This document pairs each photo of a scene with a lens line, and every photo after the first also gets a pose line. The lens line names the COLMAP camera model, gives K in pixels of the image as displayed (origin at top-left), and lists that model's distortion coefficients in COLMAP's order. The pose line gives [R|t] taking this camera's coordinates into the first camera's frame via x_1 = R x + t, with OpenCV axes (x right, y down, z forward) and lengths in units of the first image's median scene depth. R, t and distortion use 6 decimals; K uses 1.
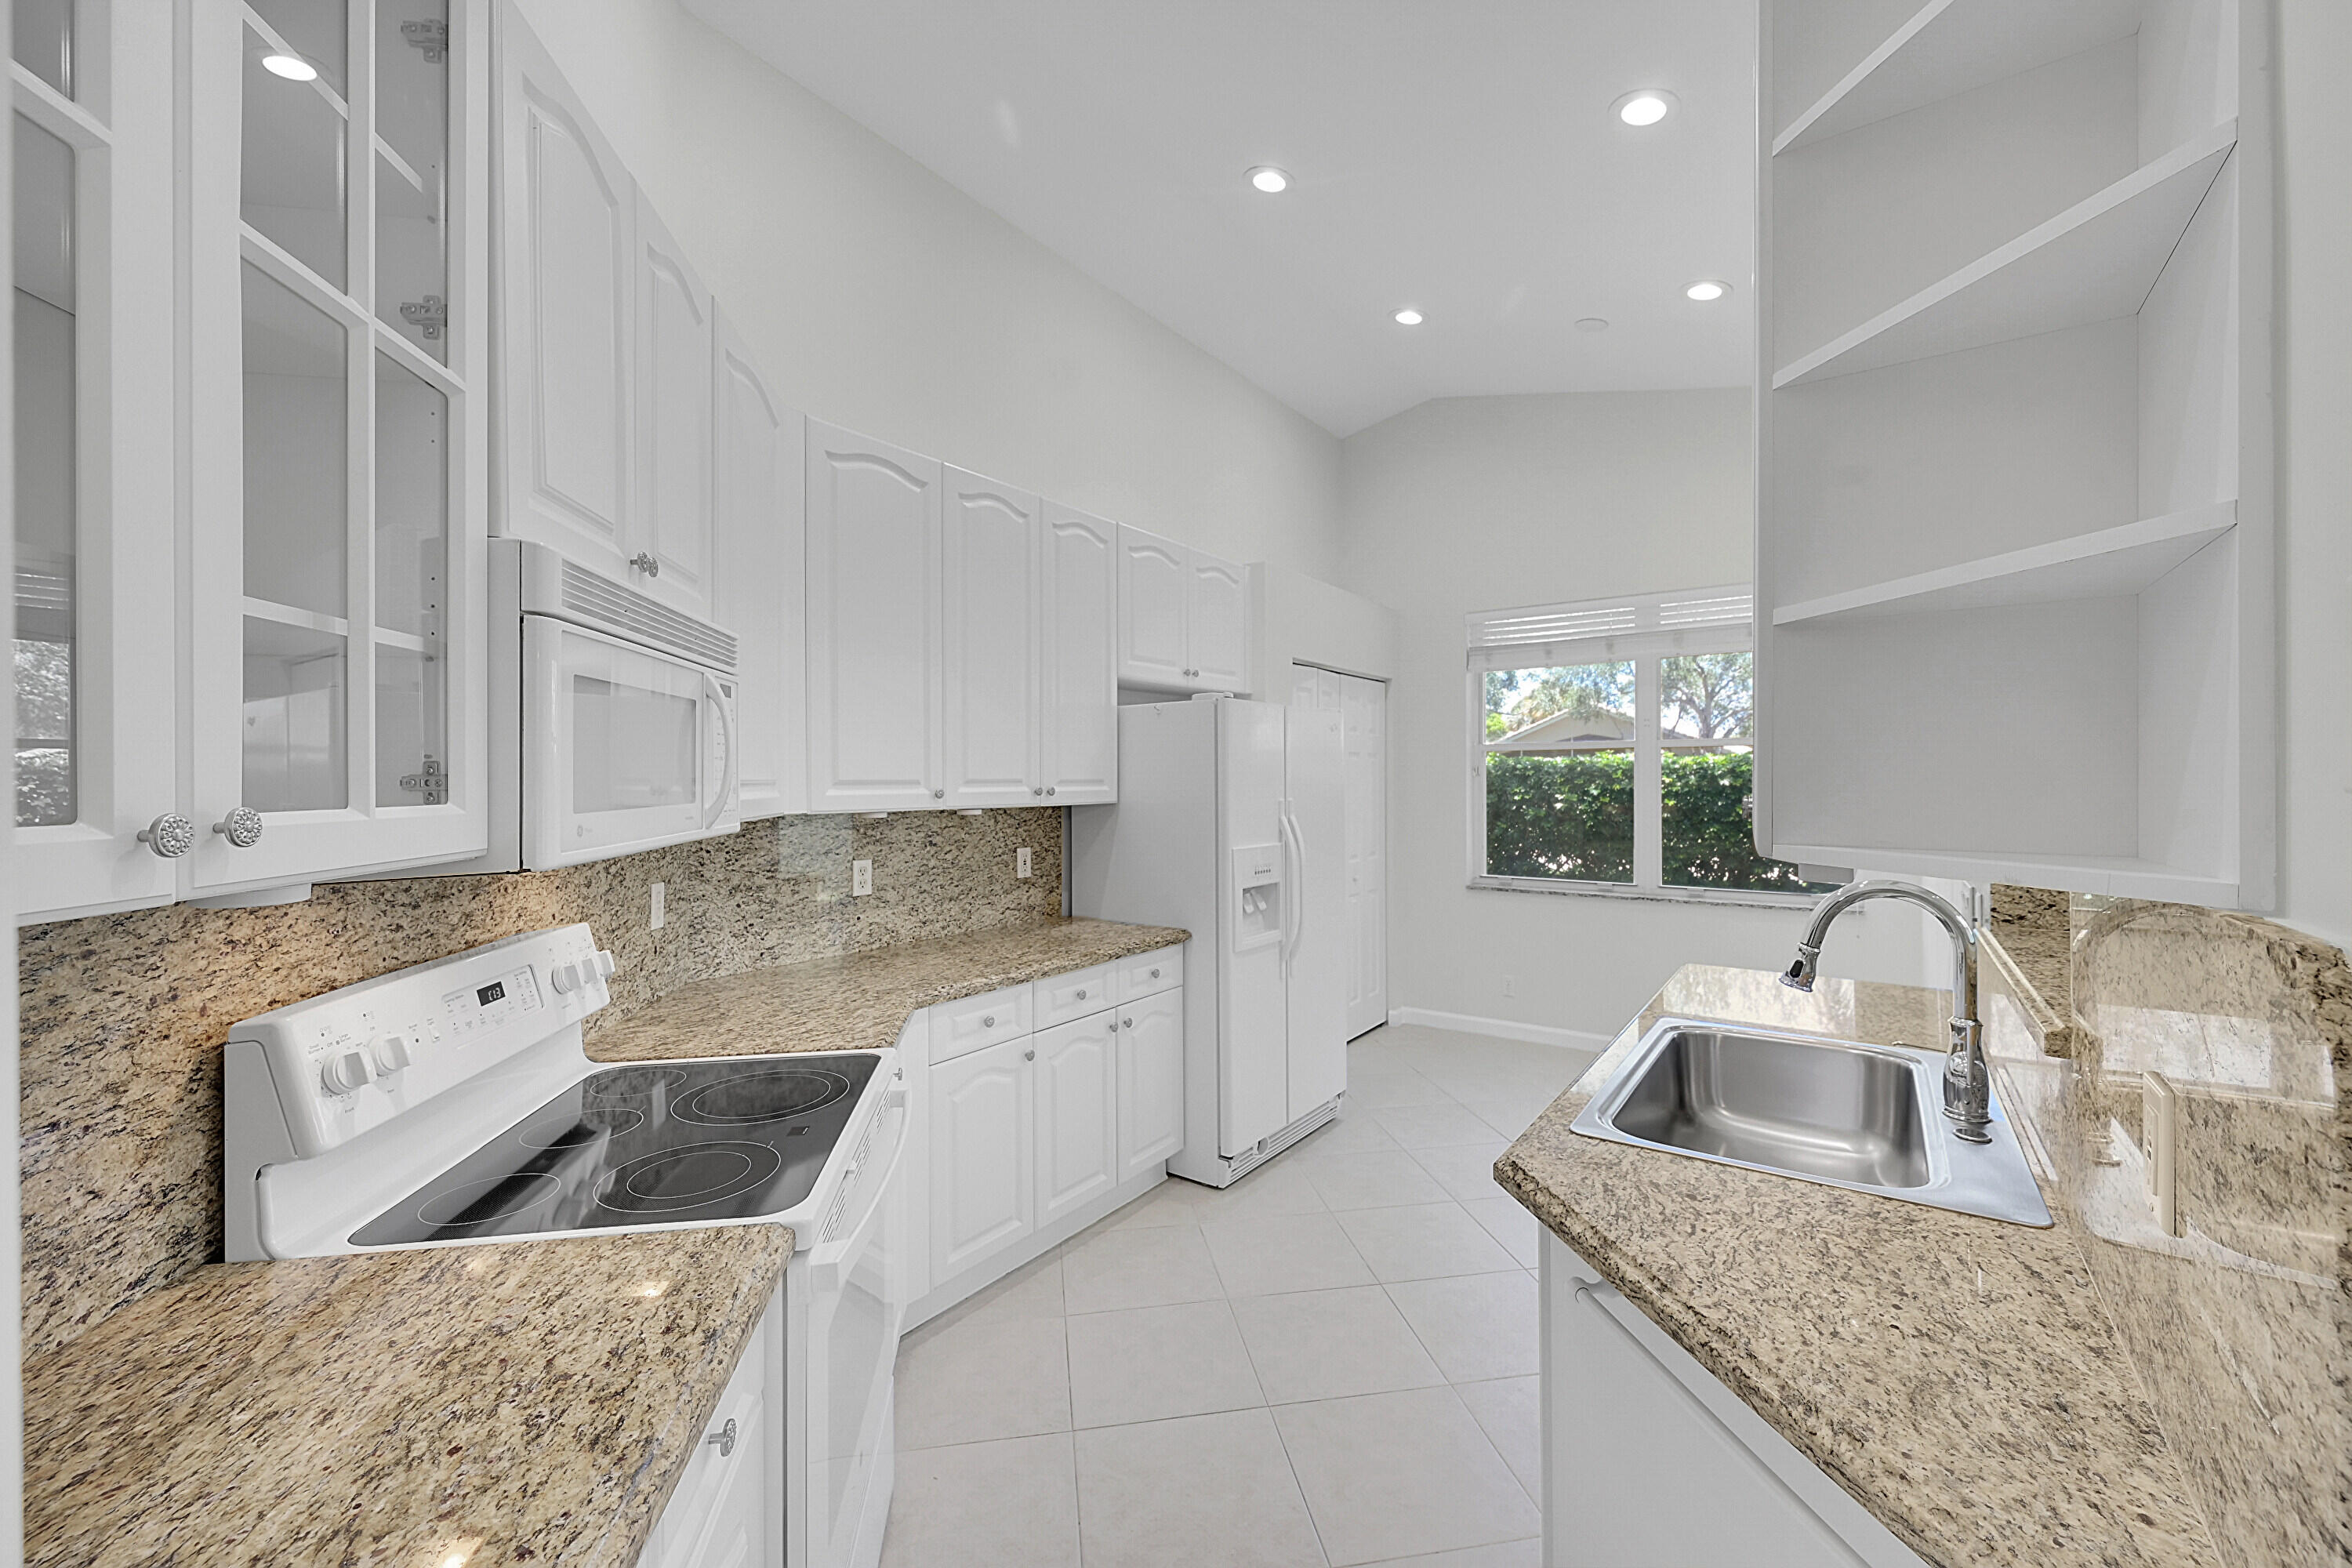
lens RADIAL K [[927.7, 0, 1176.0], [0, 927.7, 784.0], [0, 0, 1]] dist [0.000095, -0.000008]
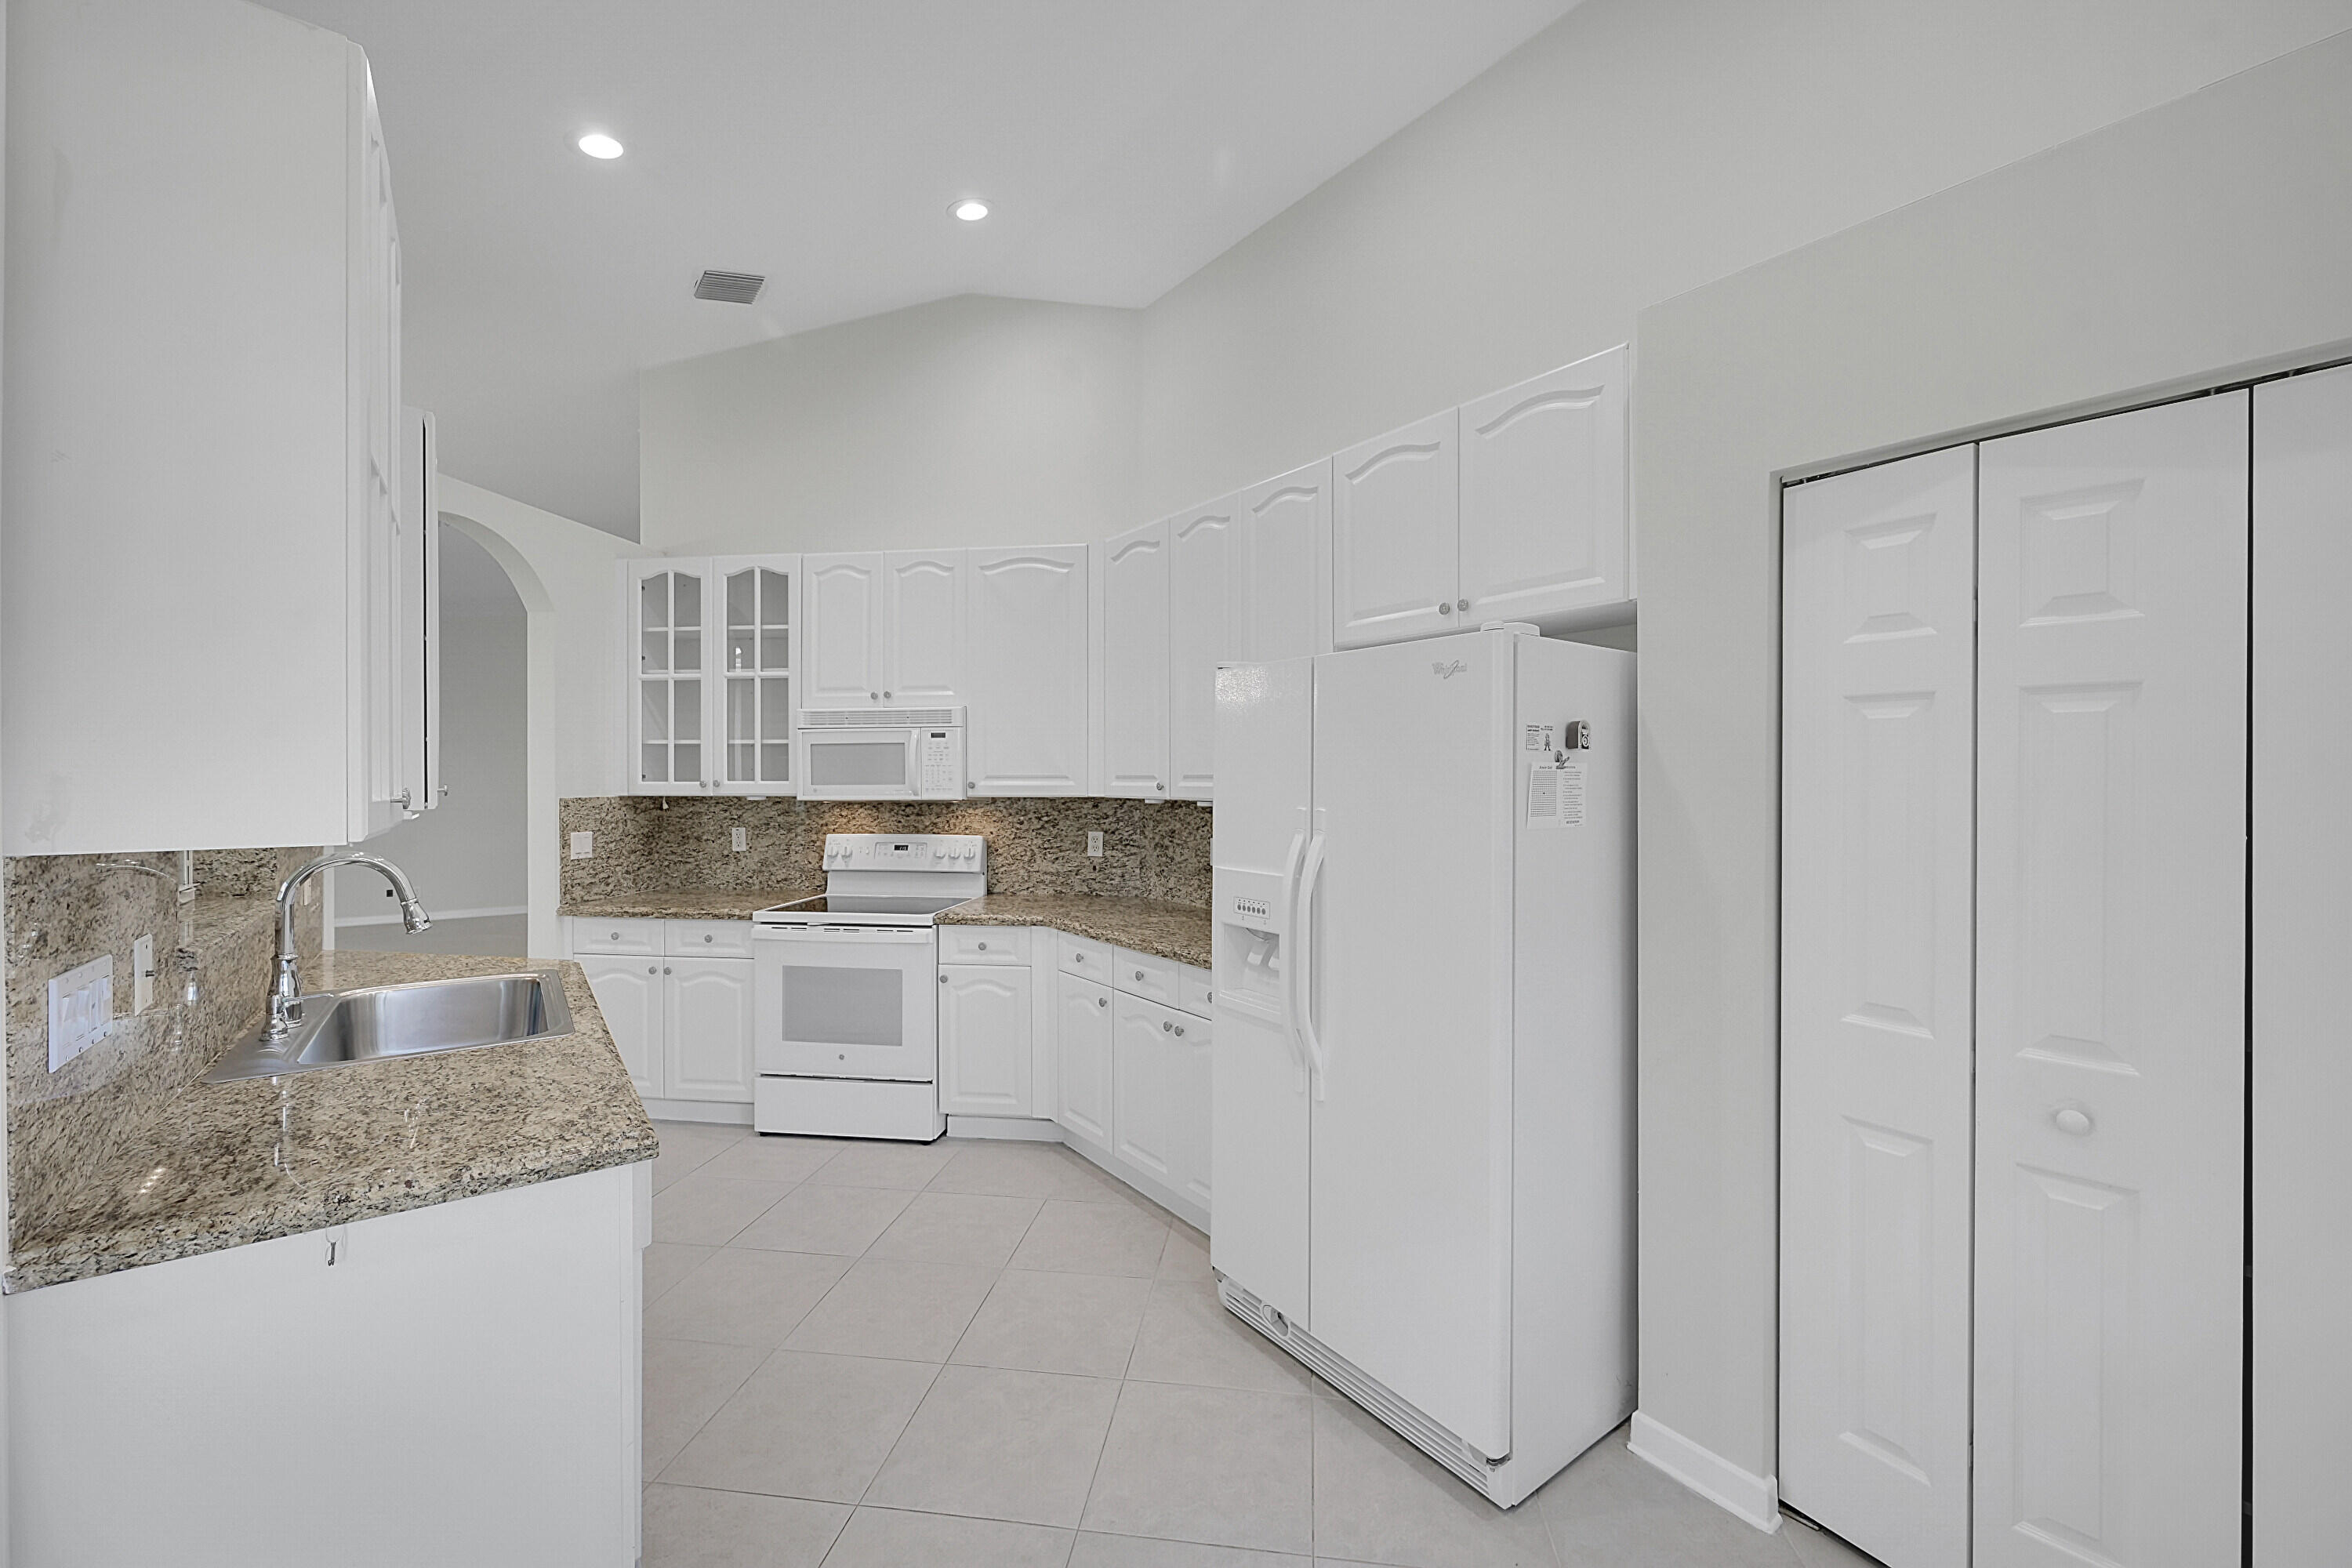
lens RADIAL K [[927.7, 0, 1176.0], [0, 927.7, 784.0], [0, 0, 1]] dist [0.000095, -0.000008]
pose [[-0.301136, 0.012621, -0.953498, 0.971538], [-0.002064, 0.999901, 0.013887, -0.010439], [0.953579, 0.006150, -0.301080, 1.460035]]
